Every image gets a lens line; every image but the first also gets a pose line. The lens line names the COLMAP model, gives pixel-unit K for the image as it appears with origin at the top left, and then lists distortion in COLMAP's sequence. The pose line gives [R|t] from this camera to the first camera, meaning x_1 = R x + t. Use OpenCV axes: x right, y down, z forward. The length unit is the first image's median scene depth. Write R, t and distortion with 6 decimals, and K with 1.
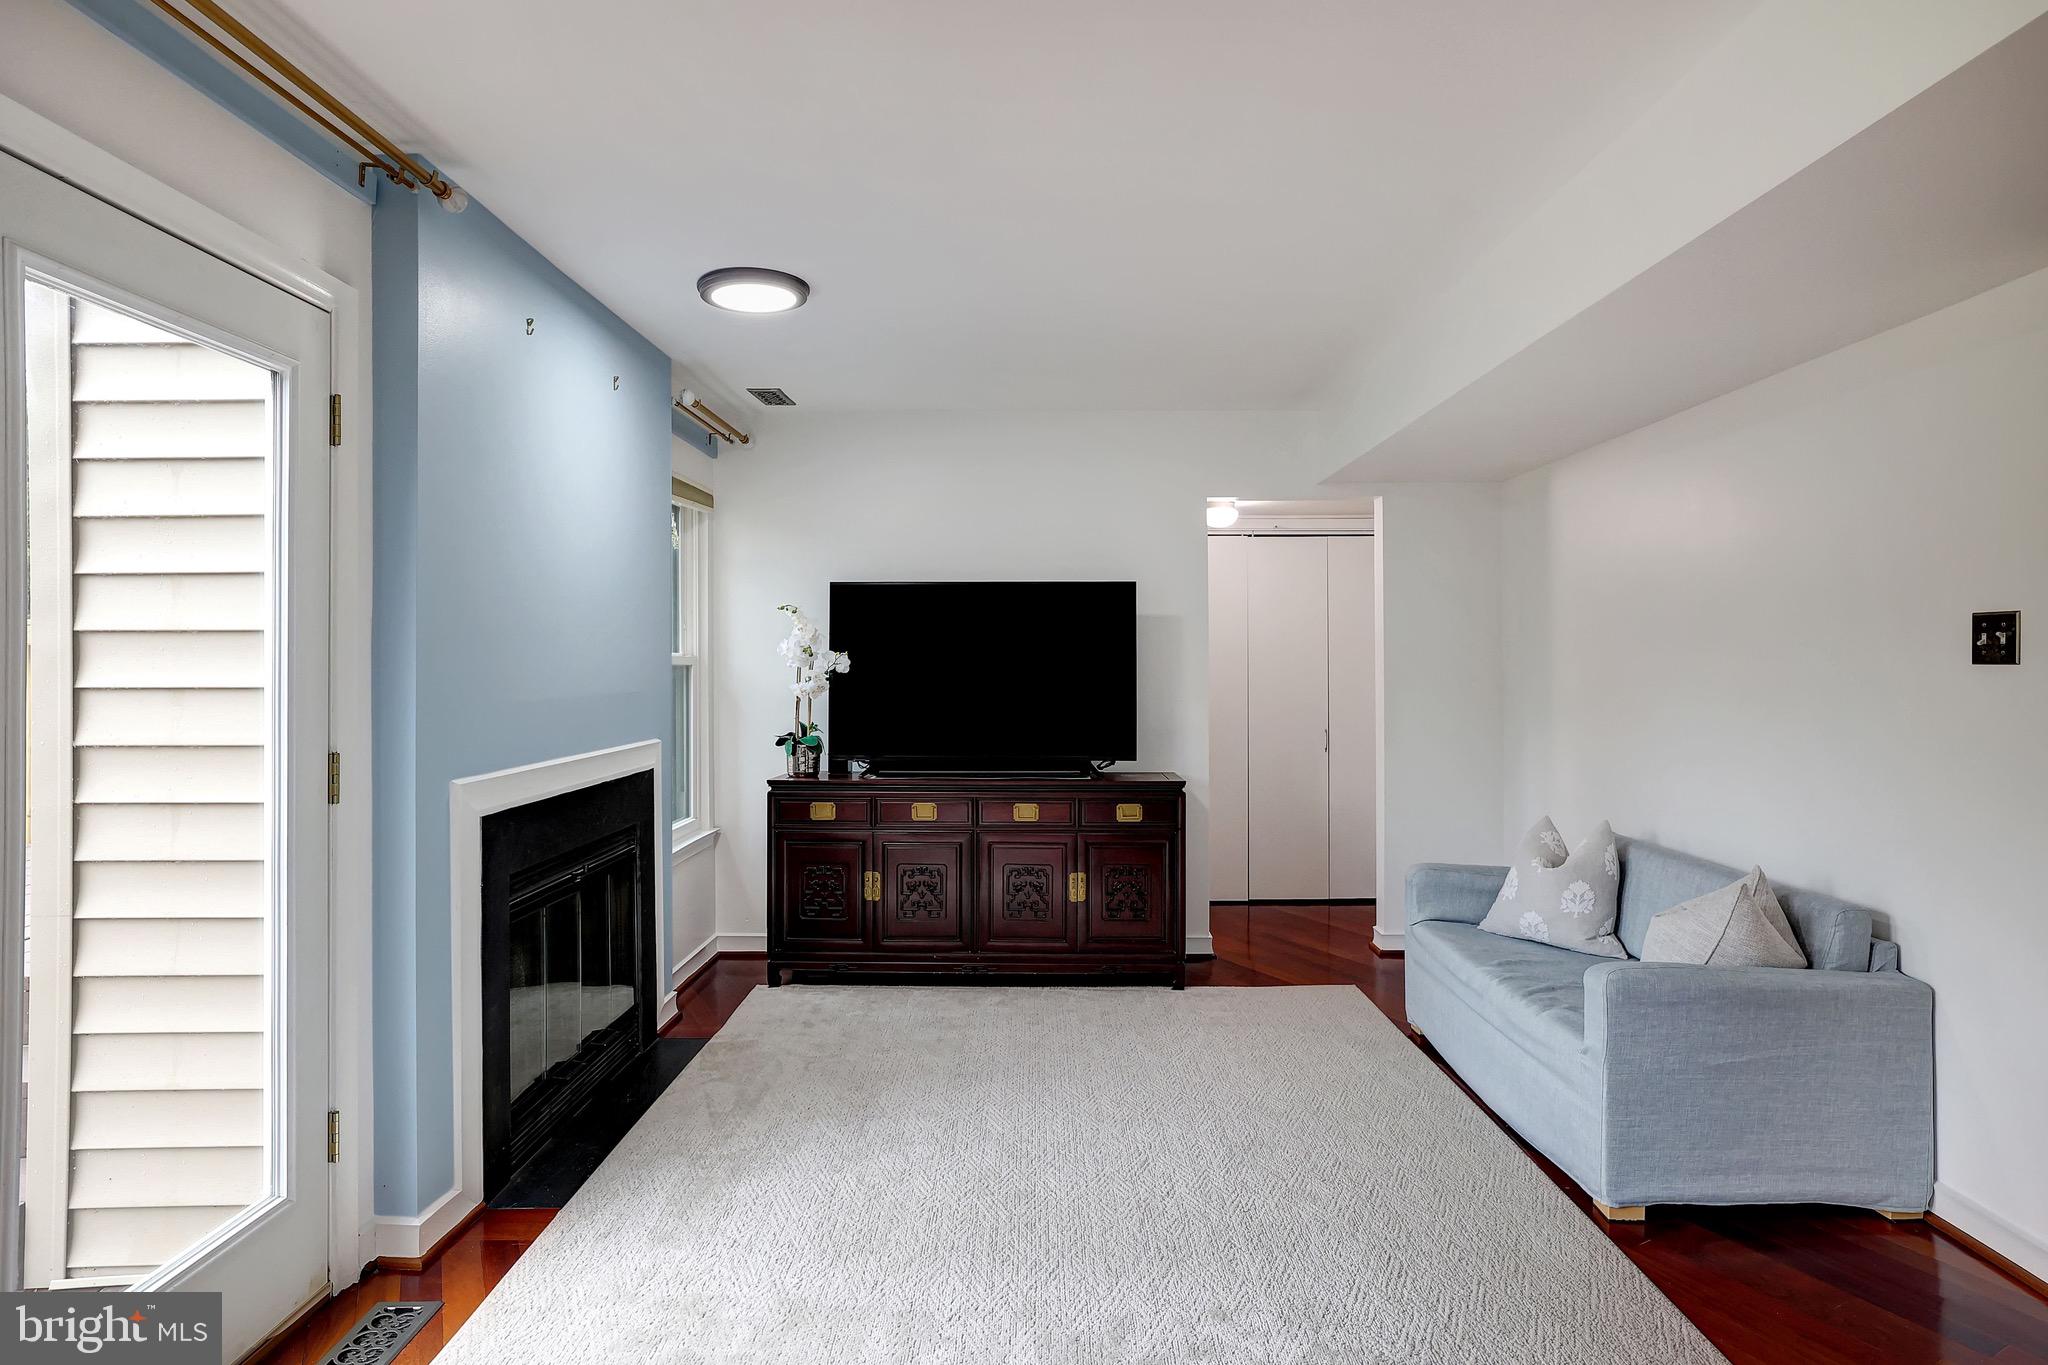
lens RADIAL K [[1099.0, 0, 1025.8], [0, 1099.0, 656.9], [0, 0, 1]] dist [-0.014516, 0.000547]
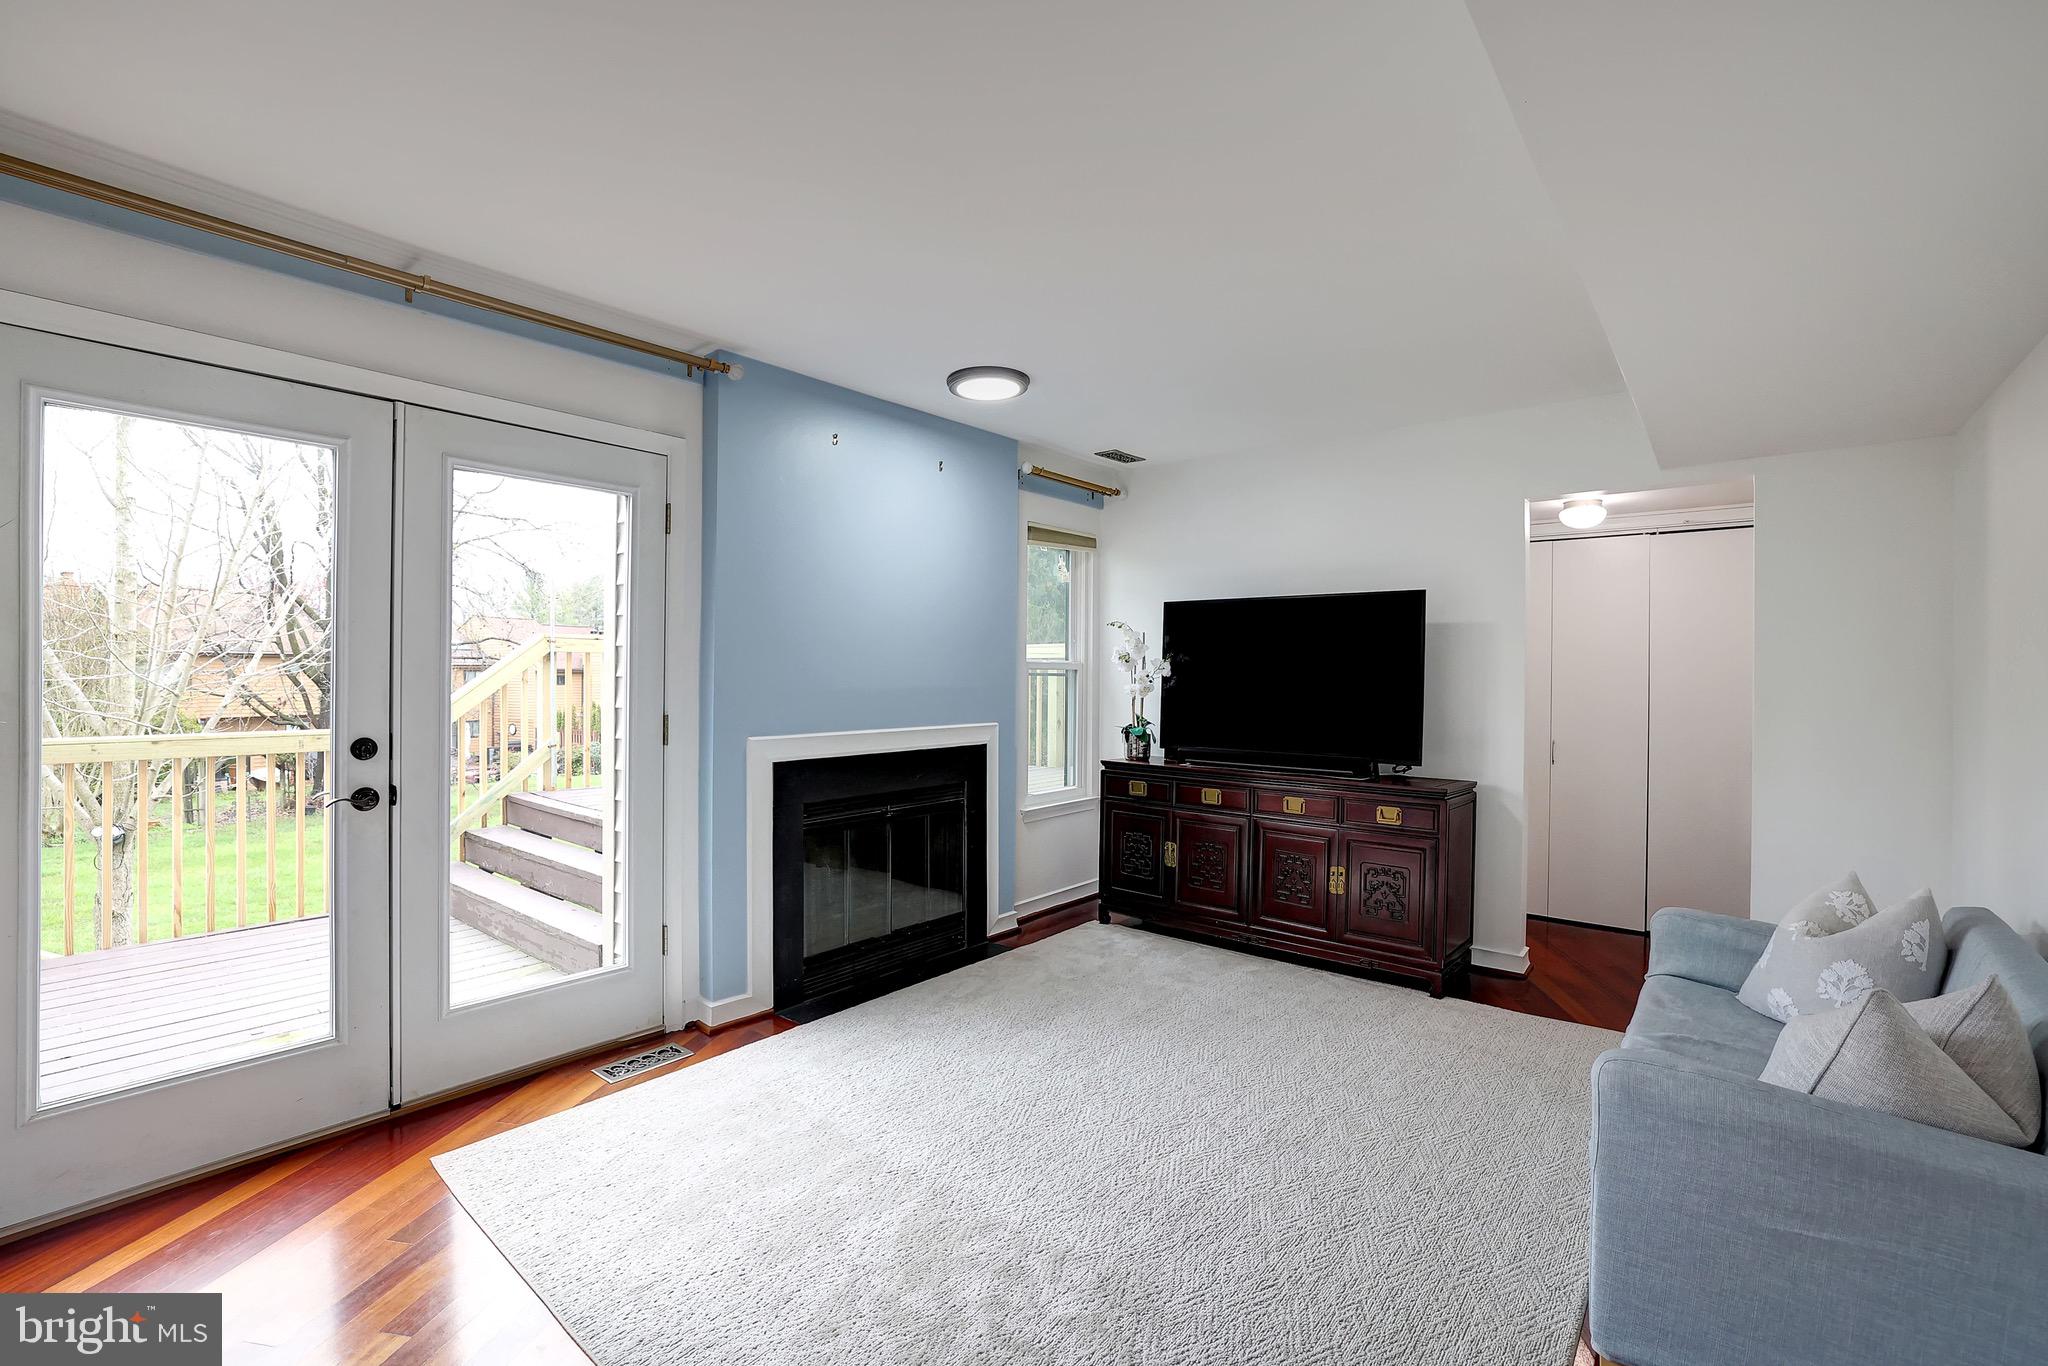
lens RADIAL K [[898.4, 0, 1030.7], [0, 898.4, 671.4], [0, 0, 1]] dist [-0.050681, 0.019409]
pose [[0.781045, 0.006770, -0.624438, 0.343951], [-0.005356, 0.999977, 0.004142, 0.005680], [0.624452, 0.000109, 0.781063, 0.140701]]
